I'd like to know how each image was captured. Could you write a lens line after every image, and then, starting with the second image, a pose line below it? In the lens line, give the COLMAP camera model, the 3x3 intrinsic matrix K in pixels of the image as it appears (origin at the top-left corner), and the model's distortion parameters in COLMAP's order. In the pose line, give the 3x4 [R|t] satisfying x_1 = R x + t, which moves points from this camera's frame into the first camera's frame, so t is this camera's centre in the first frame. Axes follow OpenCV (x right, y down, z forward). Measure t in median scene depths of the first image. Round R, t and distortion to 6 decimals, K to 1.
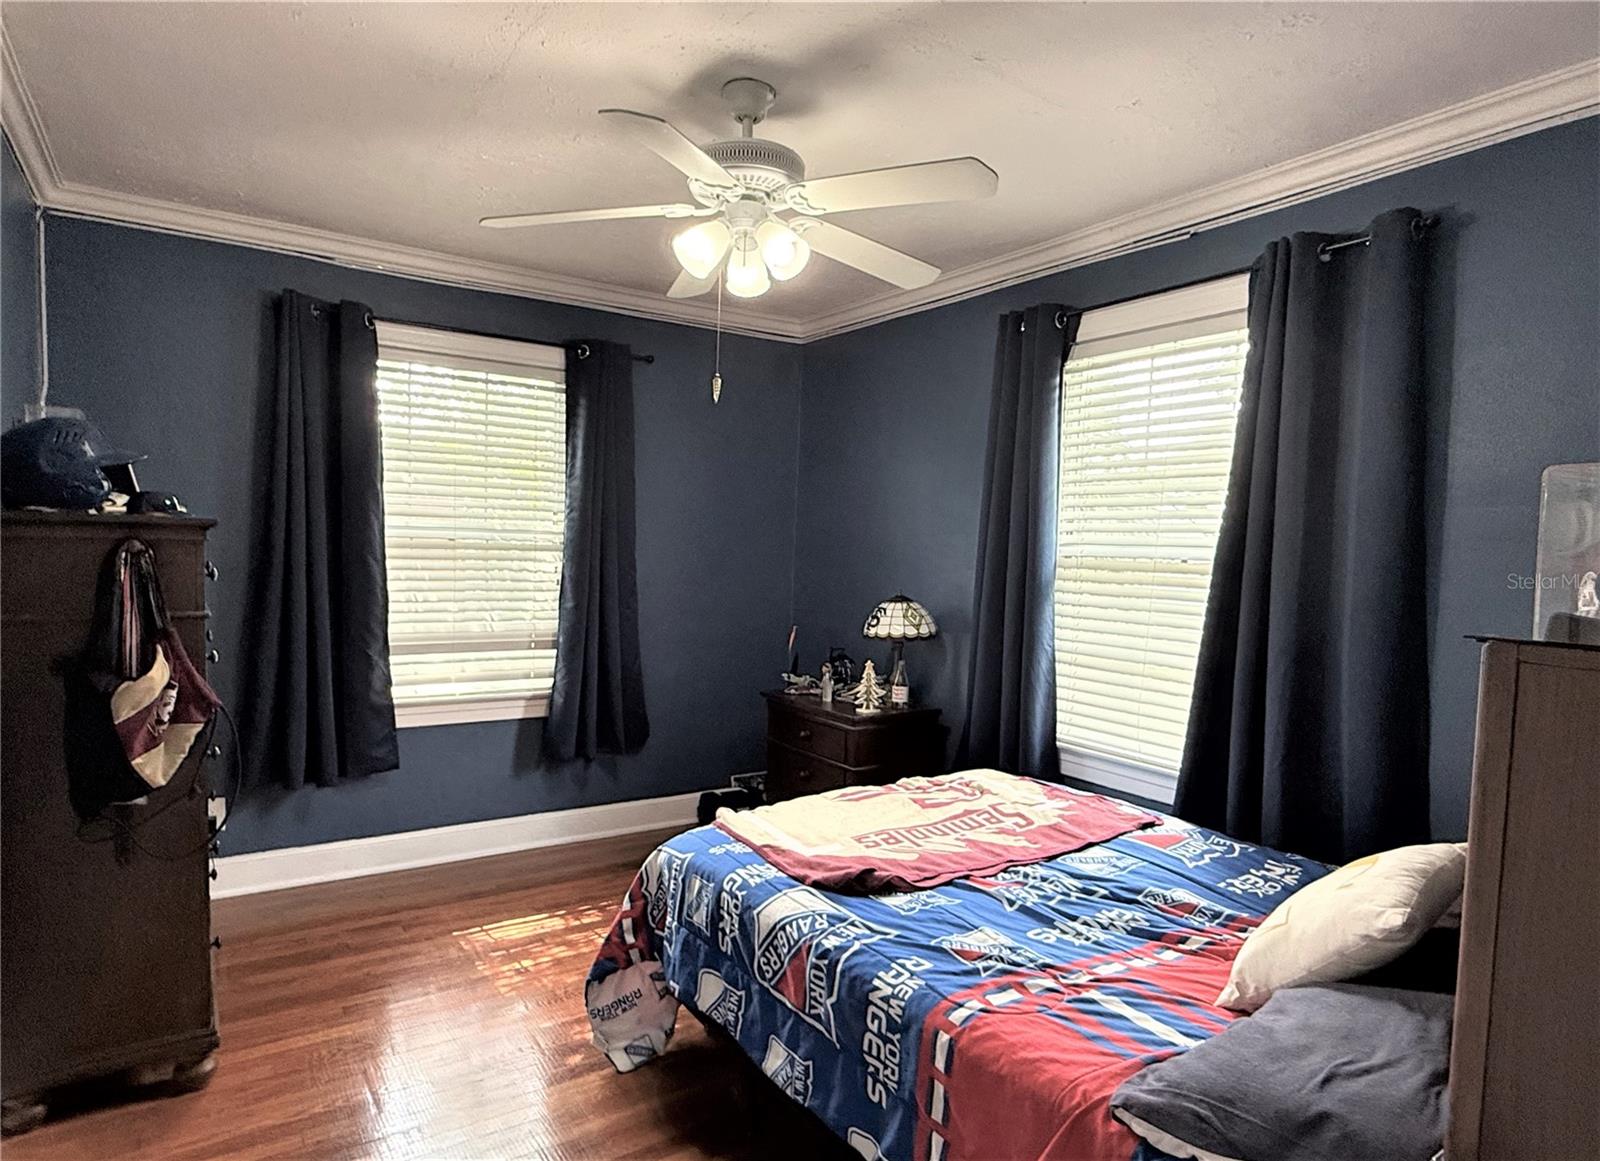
lens RADIAL K [[917.2, 0, 802.5], [0, 917.2, 609.9], [0, 0, 1]] dist [-0.003233, -0.000758]
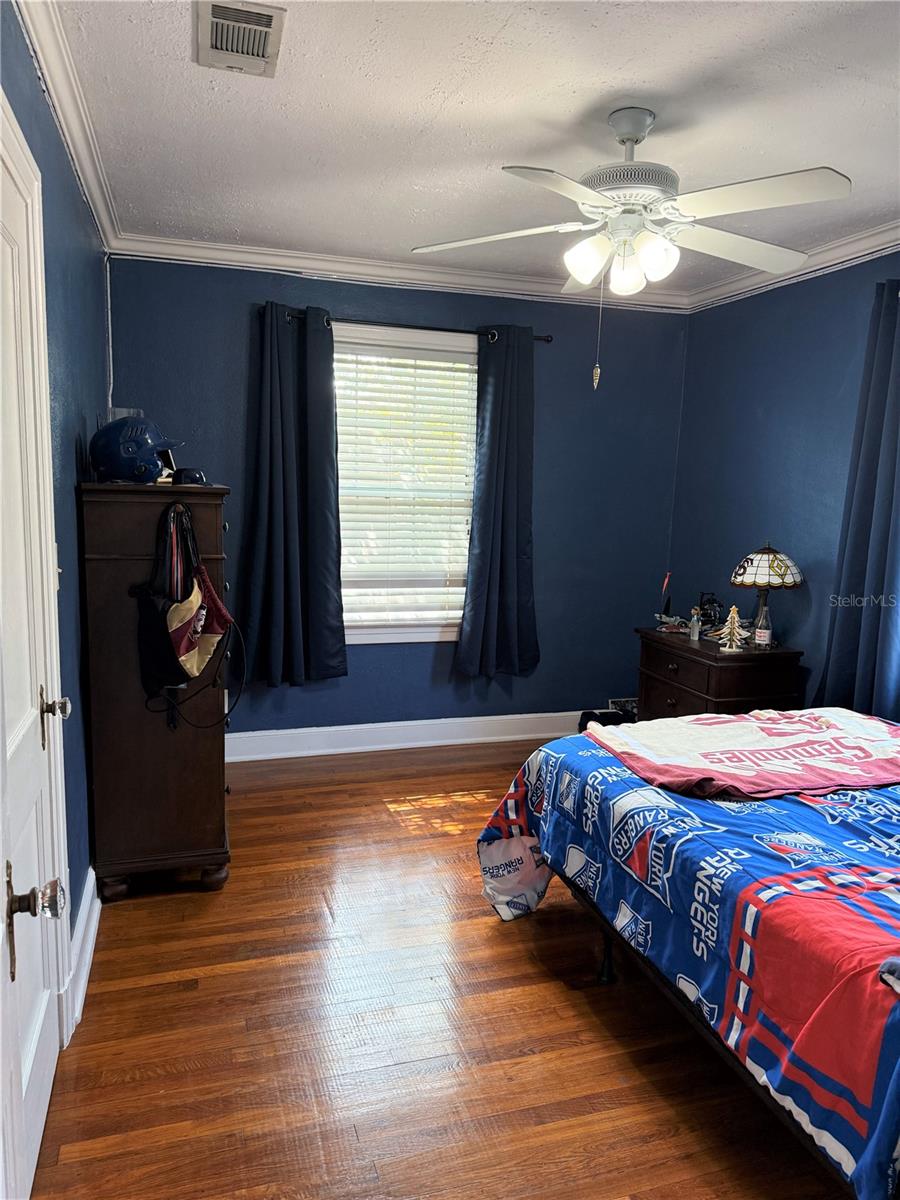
lens RADIAL K [[846.6, 0, 450.0], [0, 846.6, 600.0], [0, 0, 1]] dist [0.004785, -0.001176]
pose [[0.959150, 0.034028, -0.280846, 0.043546], [-0.017075, 0.997893, 0.062593, -0.014966], [0.282384, -0.055241, 0.957710, -0.133859]]
